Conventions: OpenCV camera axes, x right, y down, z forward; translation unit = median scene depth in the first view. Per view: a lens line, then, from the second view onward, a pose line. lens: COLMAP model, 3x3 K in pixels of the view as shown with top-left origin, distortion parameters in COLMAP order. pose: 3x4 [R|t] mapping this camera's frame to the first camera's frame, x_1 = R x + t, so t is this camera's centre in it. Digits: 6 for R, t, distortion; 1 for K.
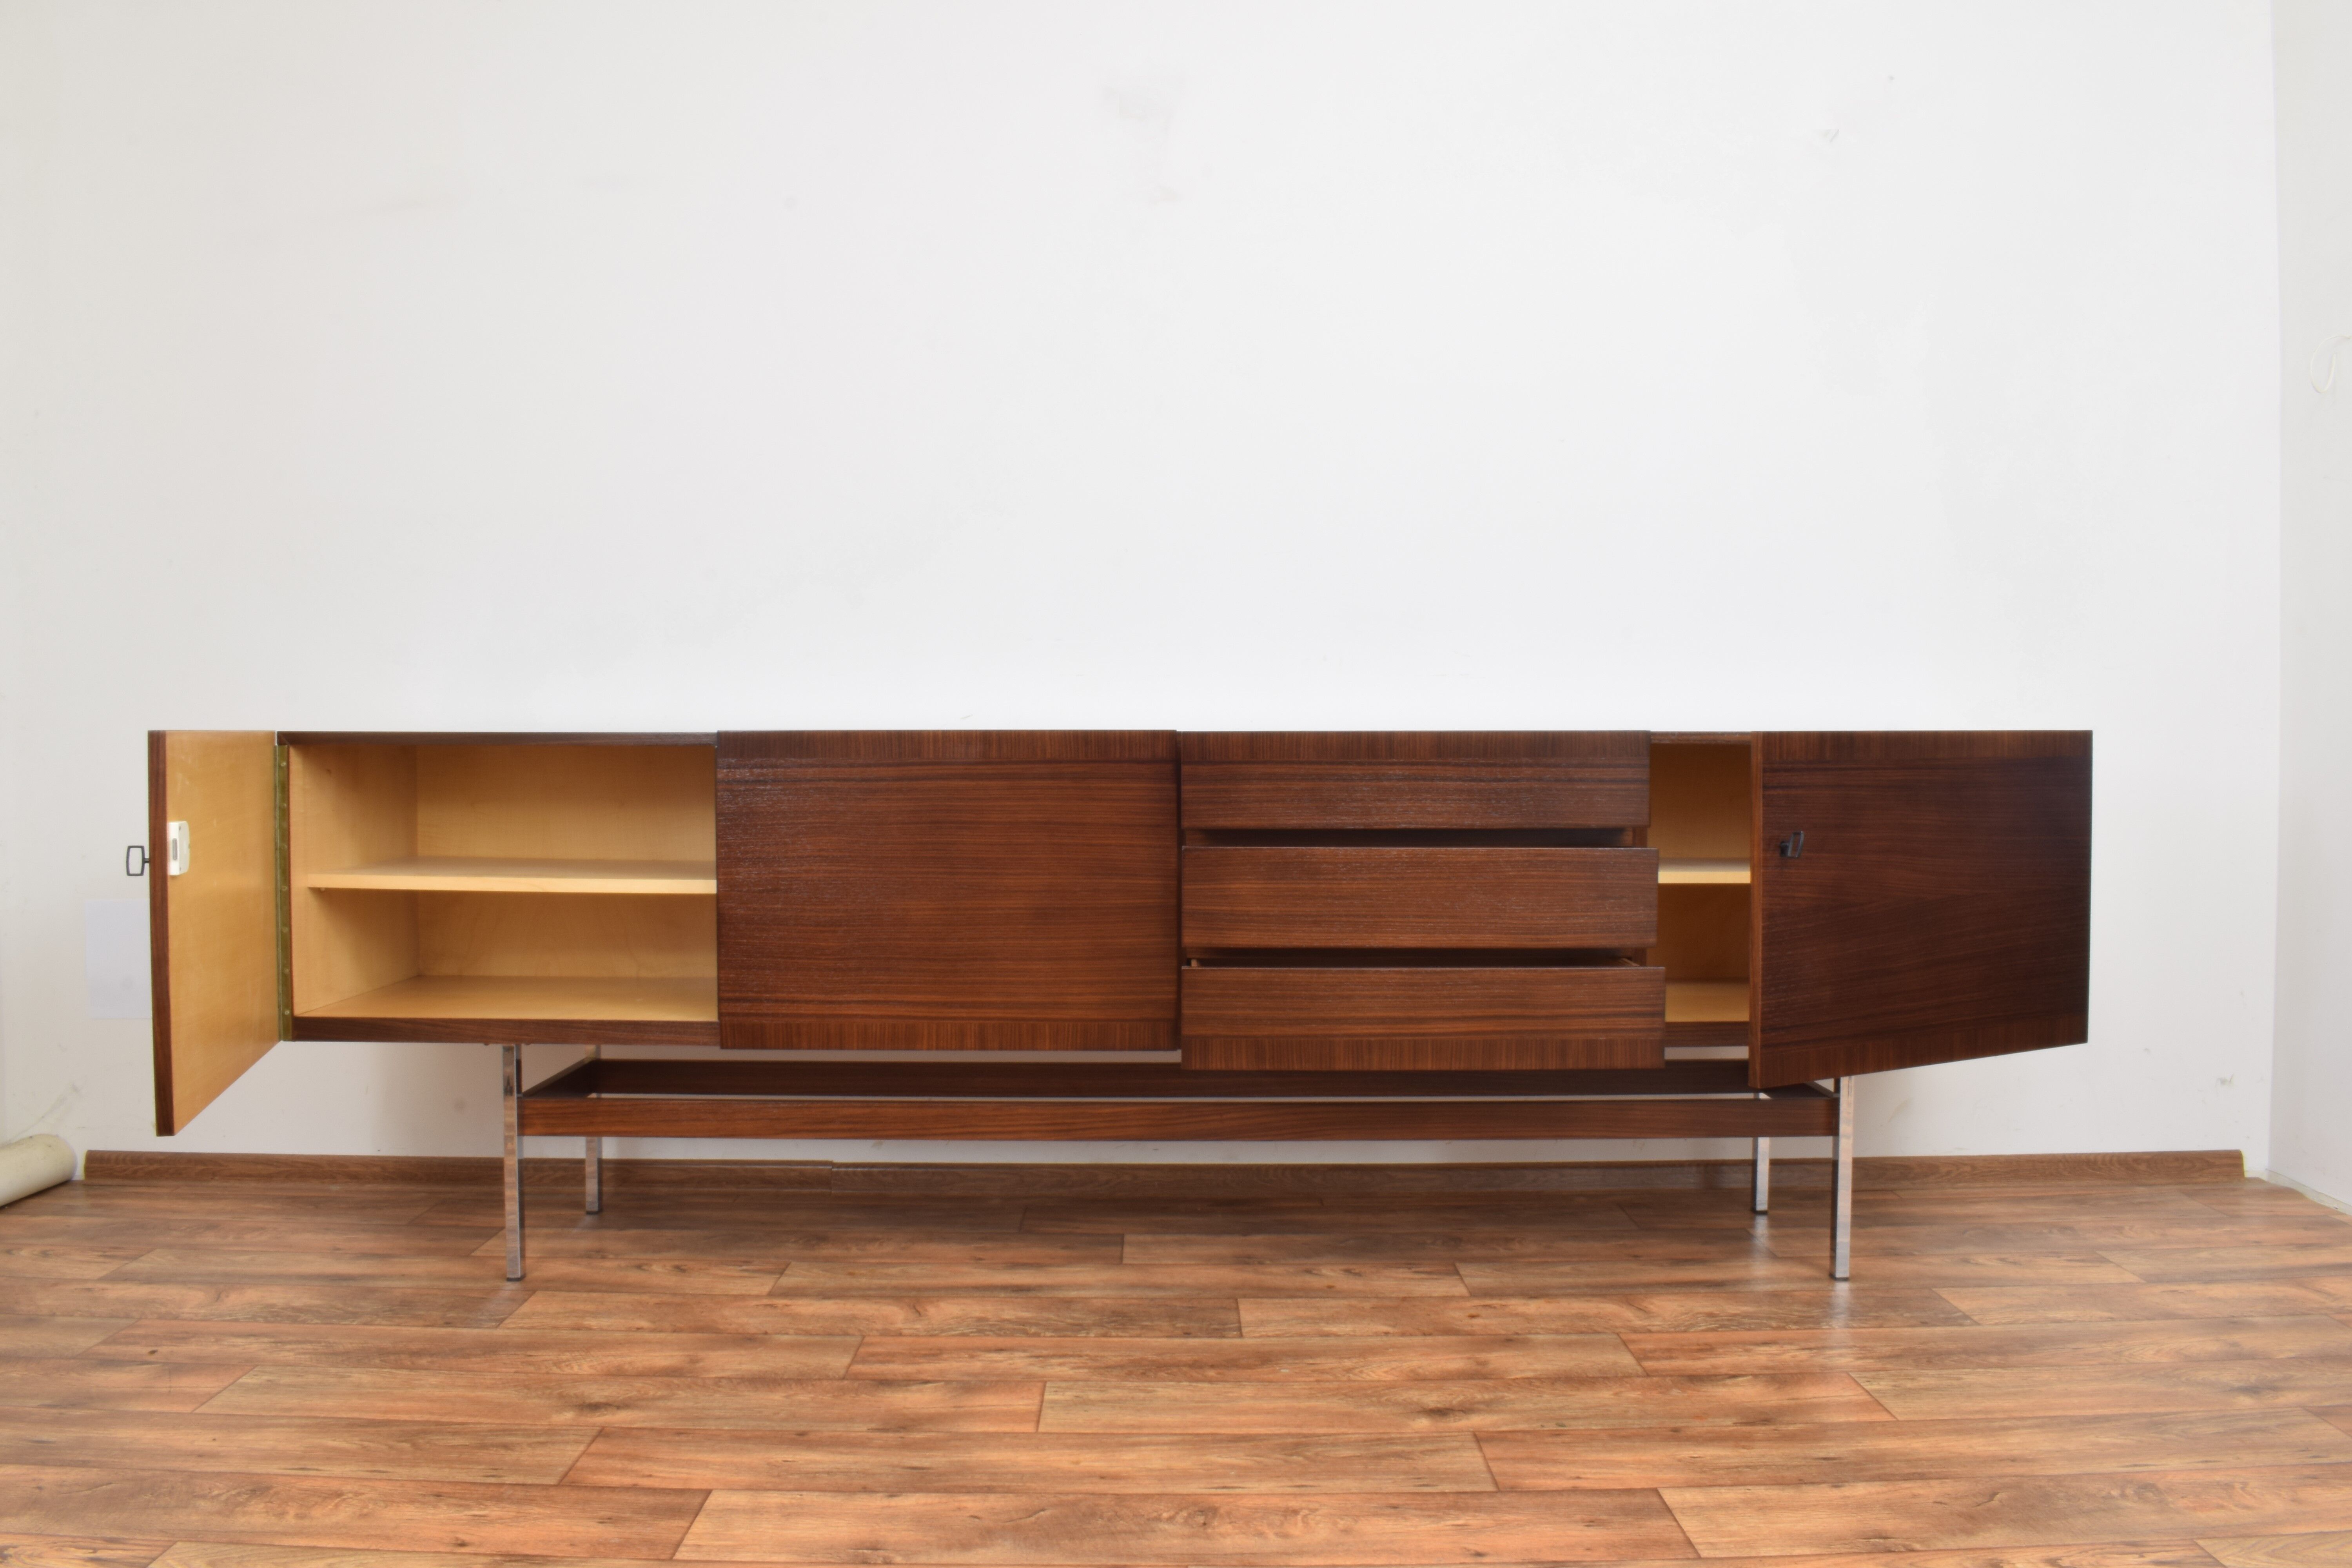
lens RADIAL K [[1825.3, 0, 1176.0], [0, 1825.3, 784.0], [0, 0, 1]] dist [-0.101415, 0.017525]
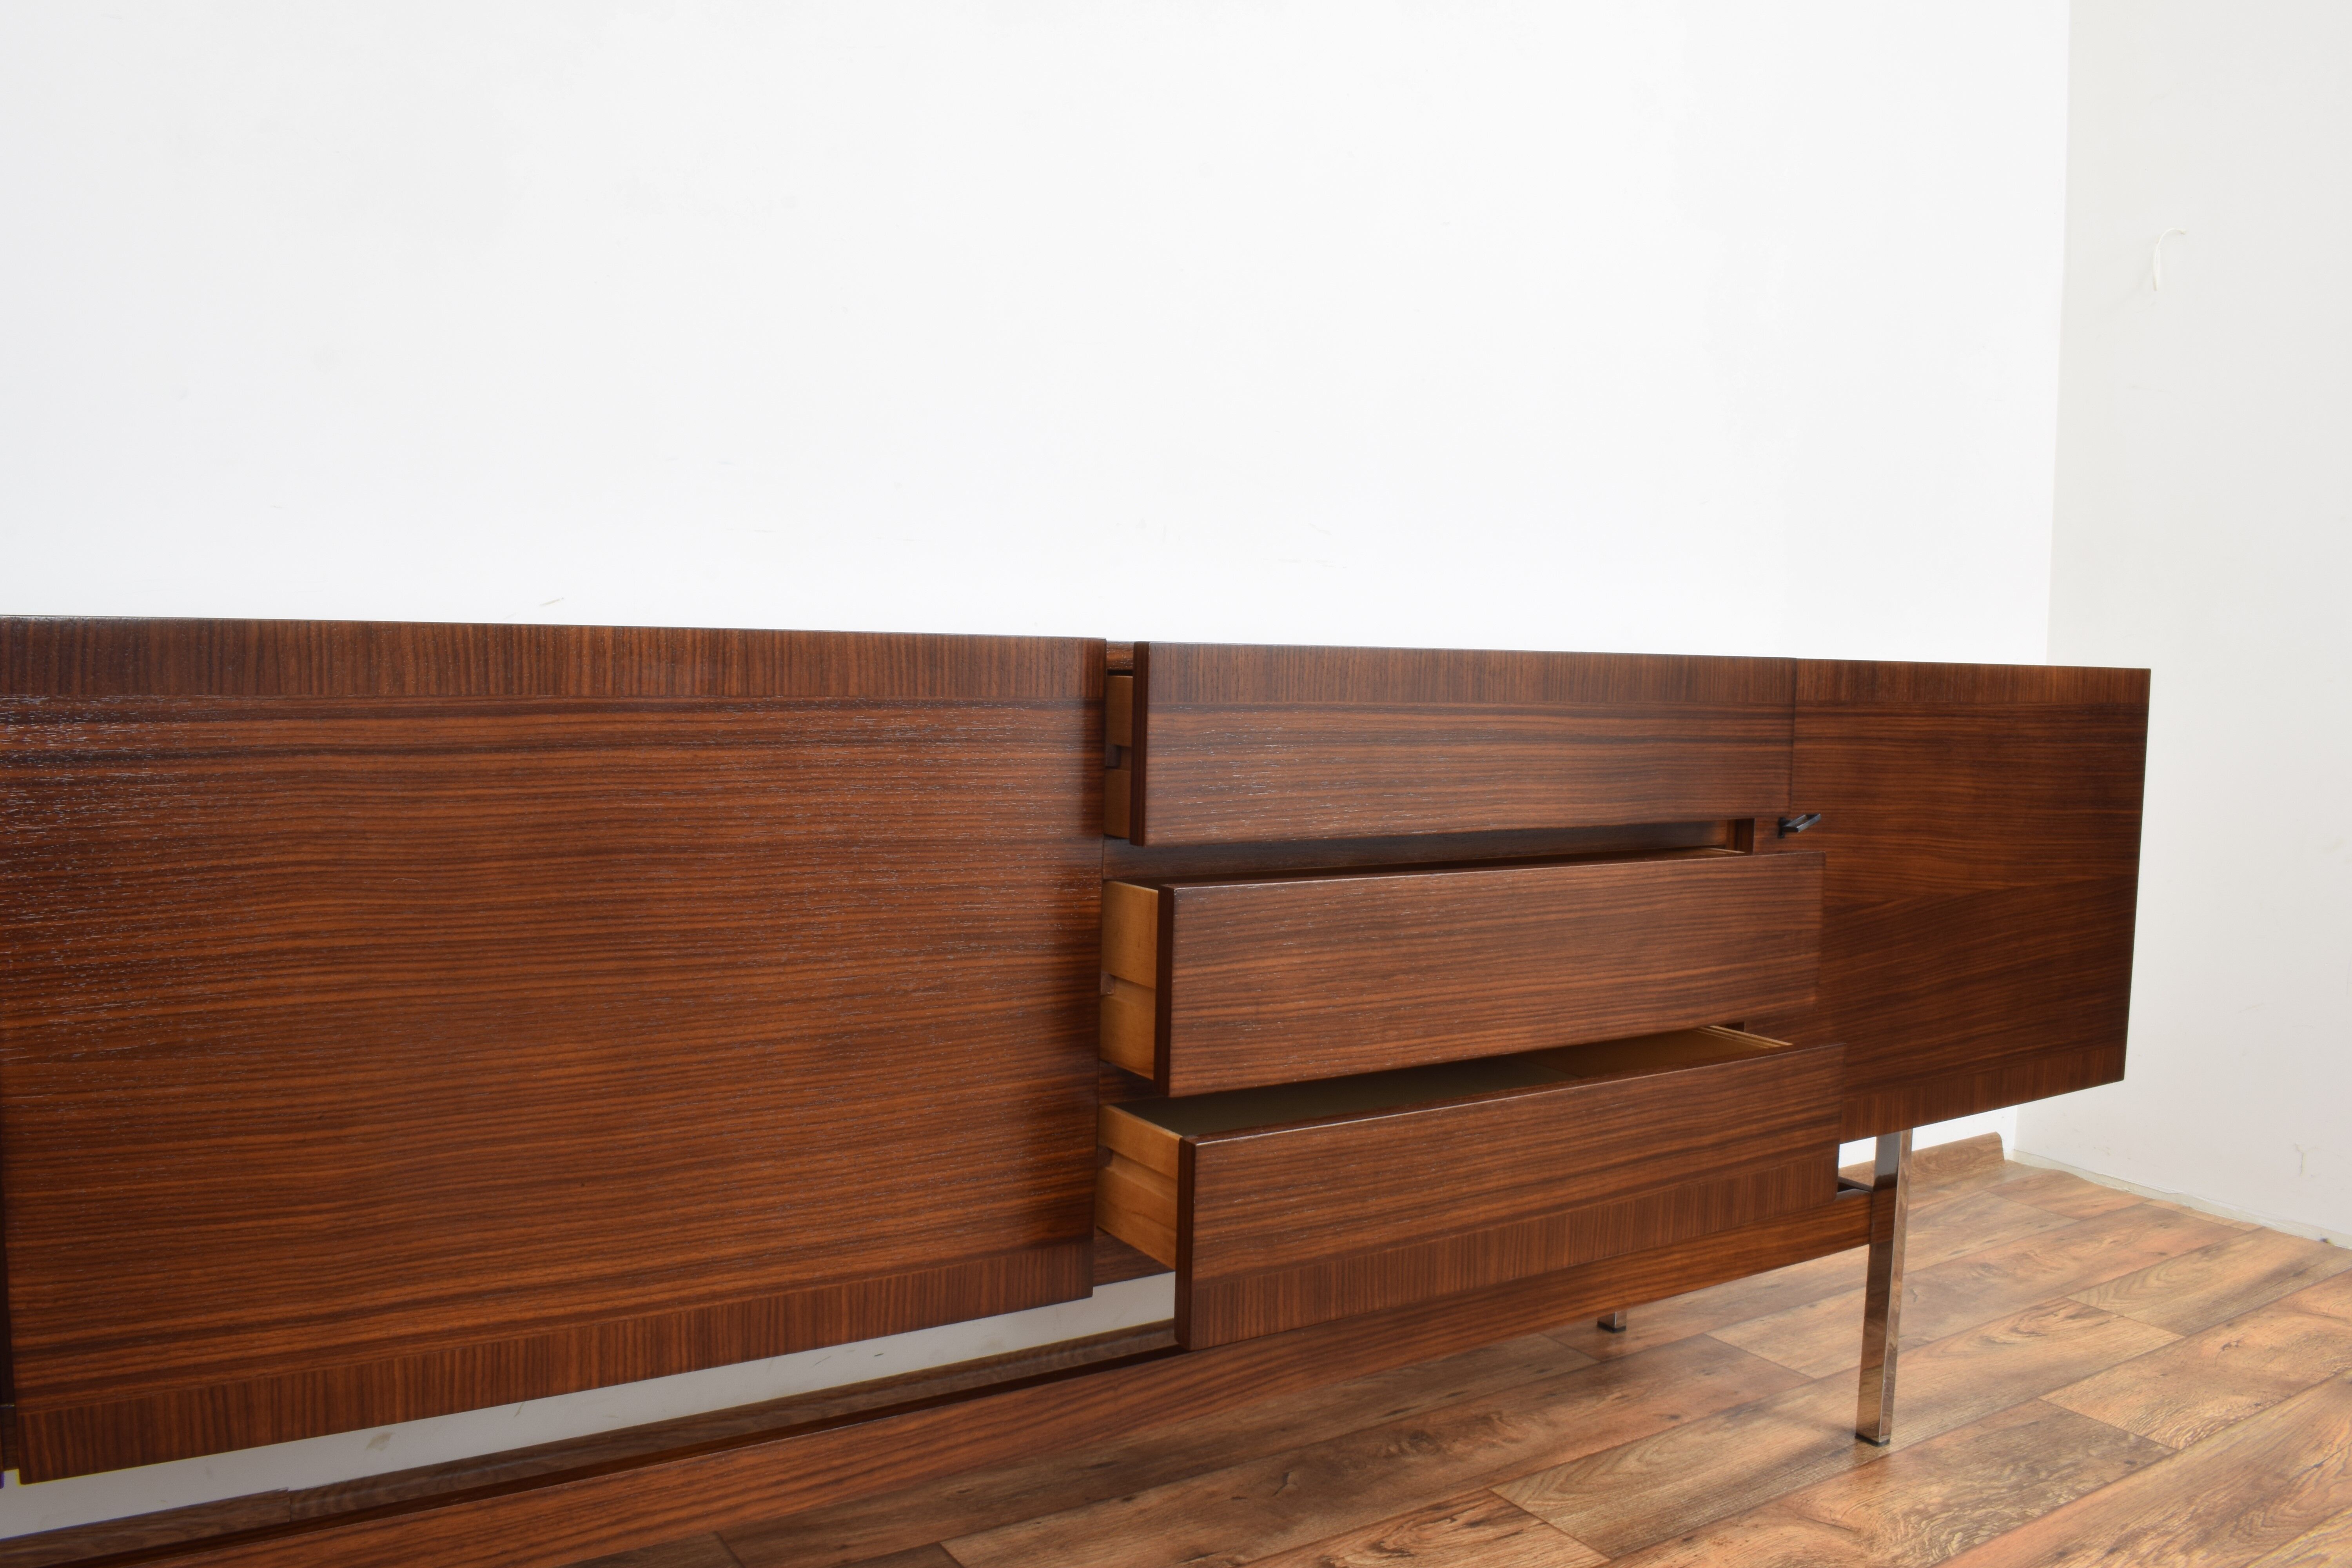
lens RADIAL K [[1825.3, 0, 1176.0], [0, 1825.3, 784.0], [0, 0, 1]] dist [-0.101415, 0.017525]
pose [[0.841892, -0.019645, 0.539288, -0.299295], [-0.010078, 0.998591, 0.052110, -0.016540], [-0.539552, -0.049306, 0.840507, 0.588901]]
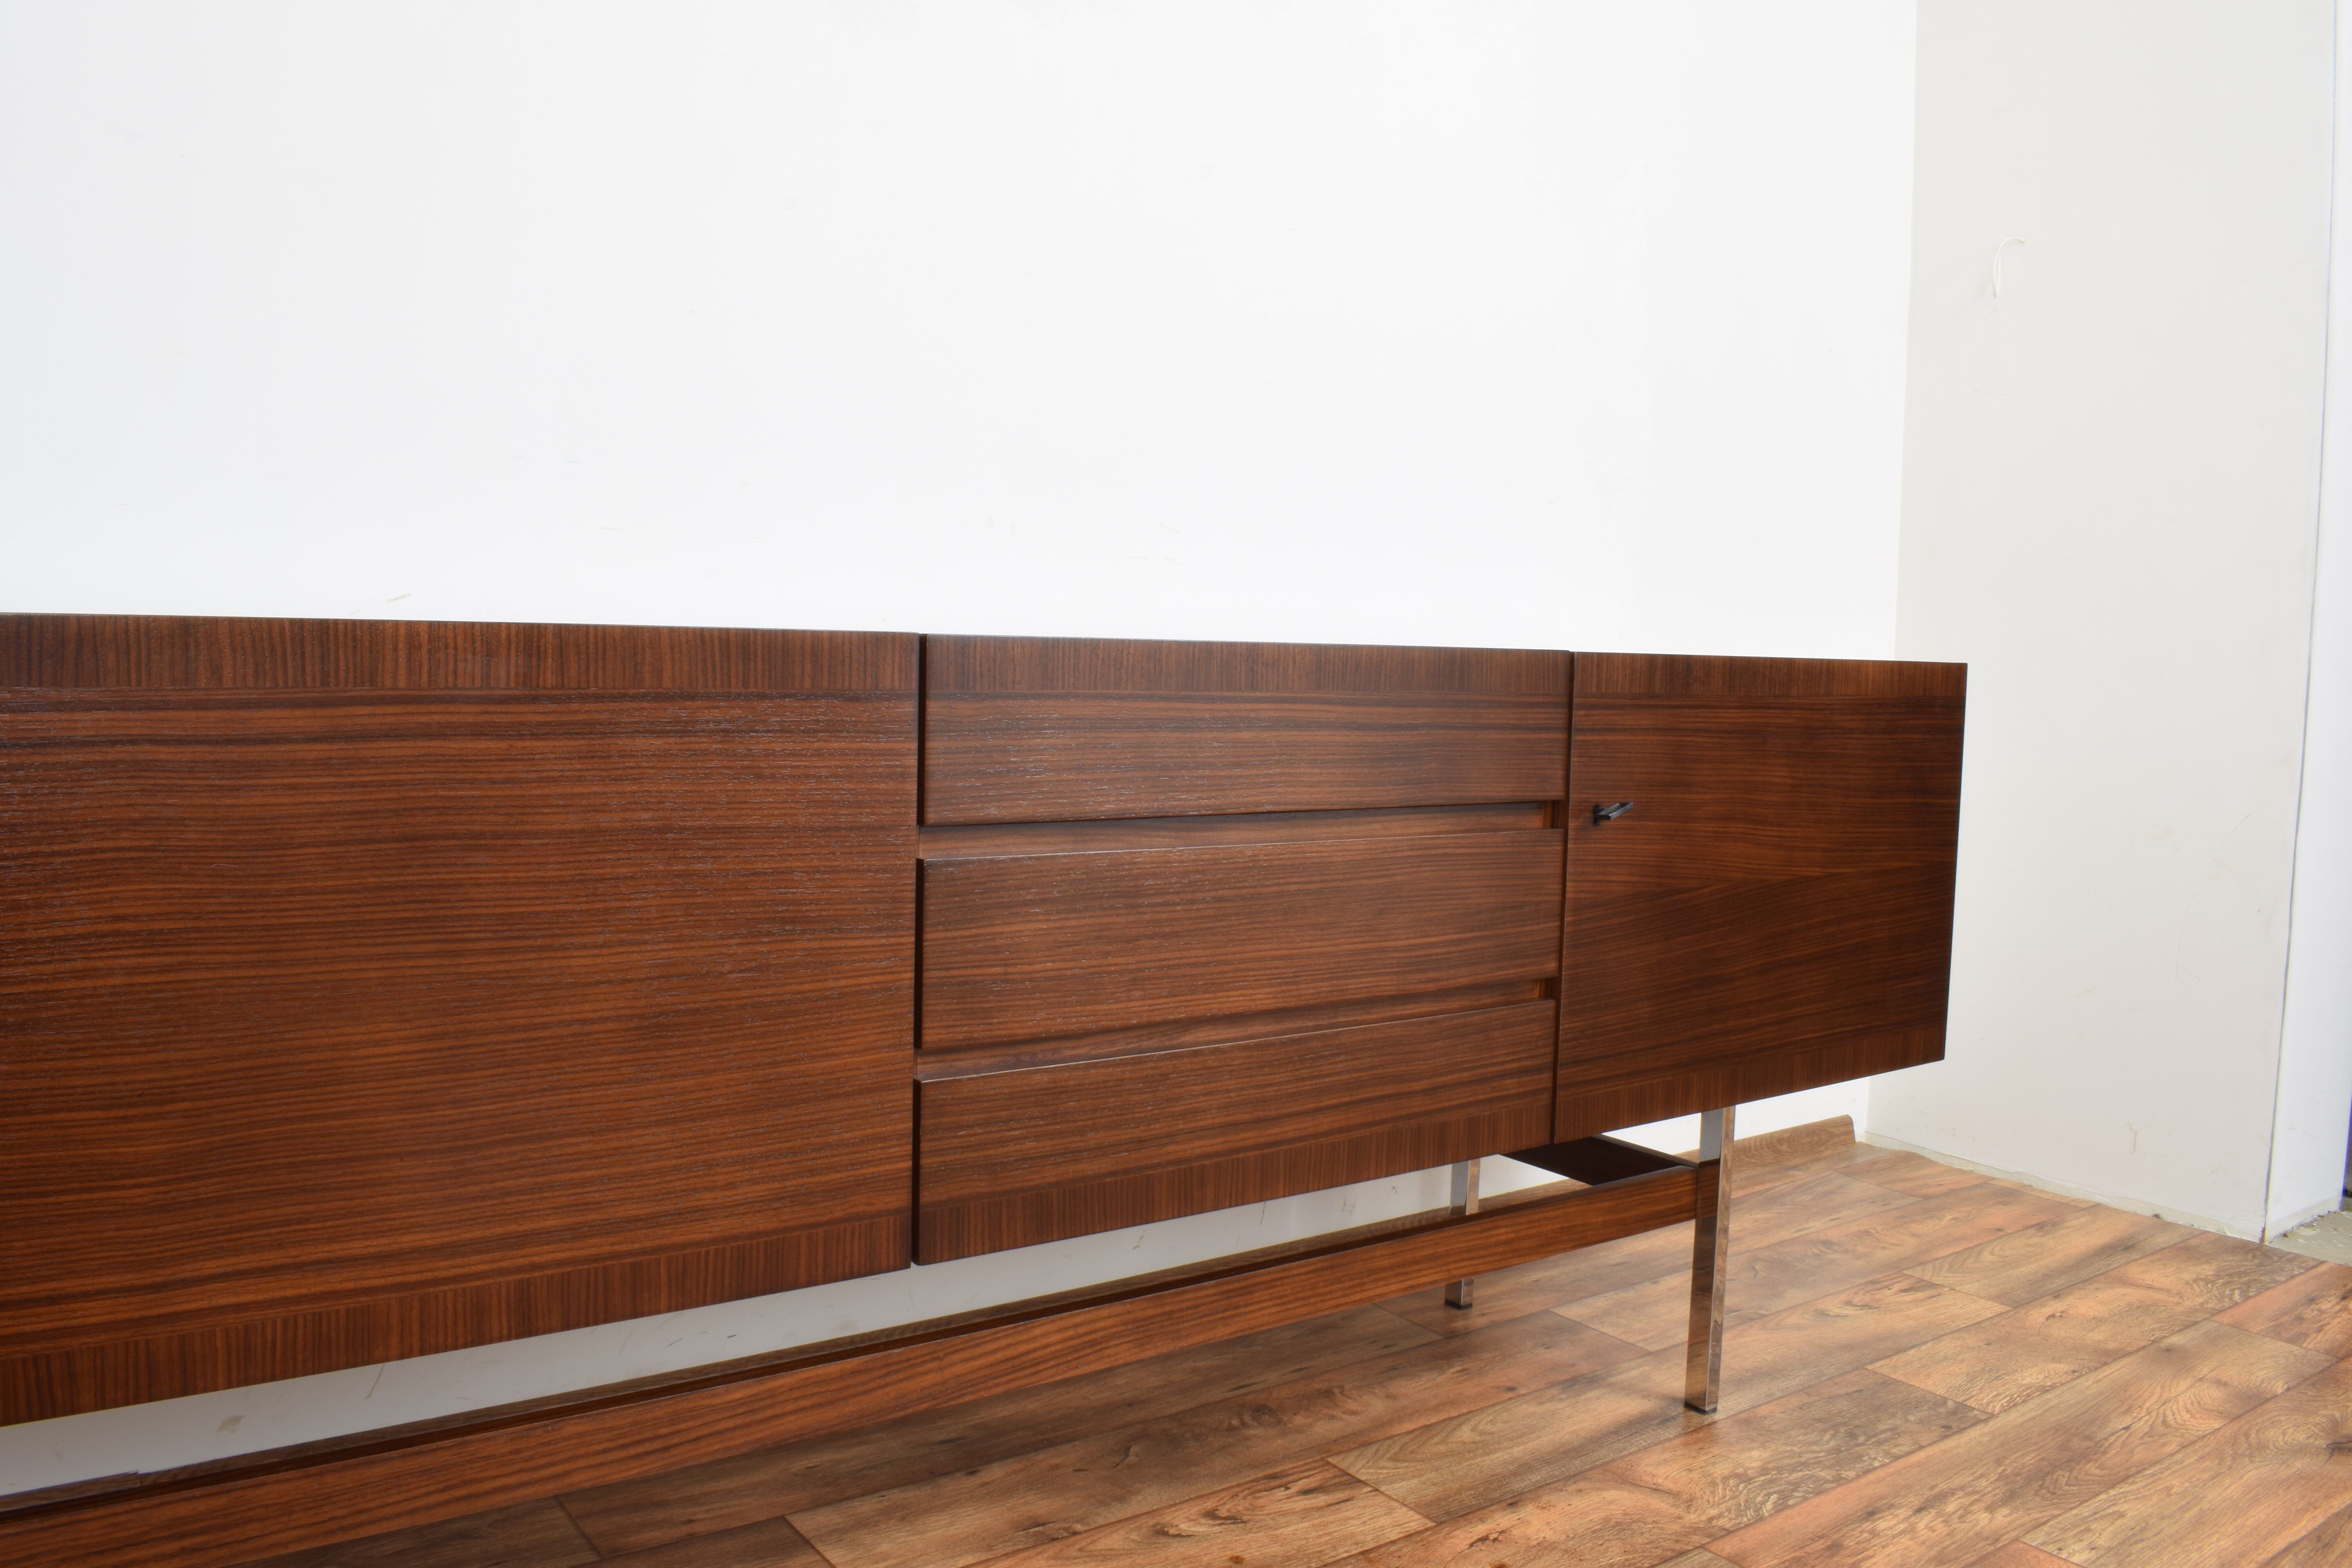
lens RADIAL K [[1829.5, 0, 1176.0], [0, 1829.5, 784.0], [0, 0, 1]] dist [-0.100958, 0.017528]
pose [[0.815566, -0.022413, 0.578230, -0.287064], [-0.010145, 0.998542, 0.053015, -0.015518], [-0.578576, -0.049103, 0.814149, 0.555178]]
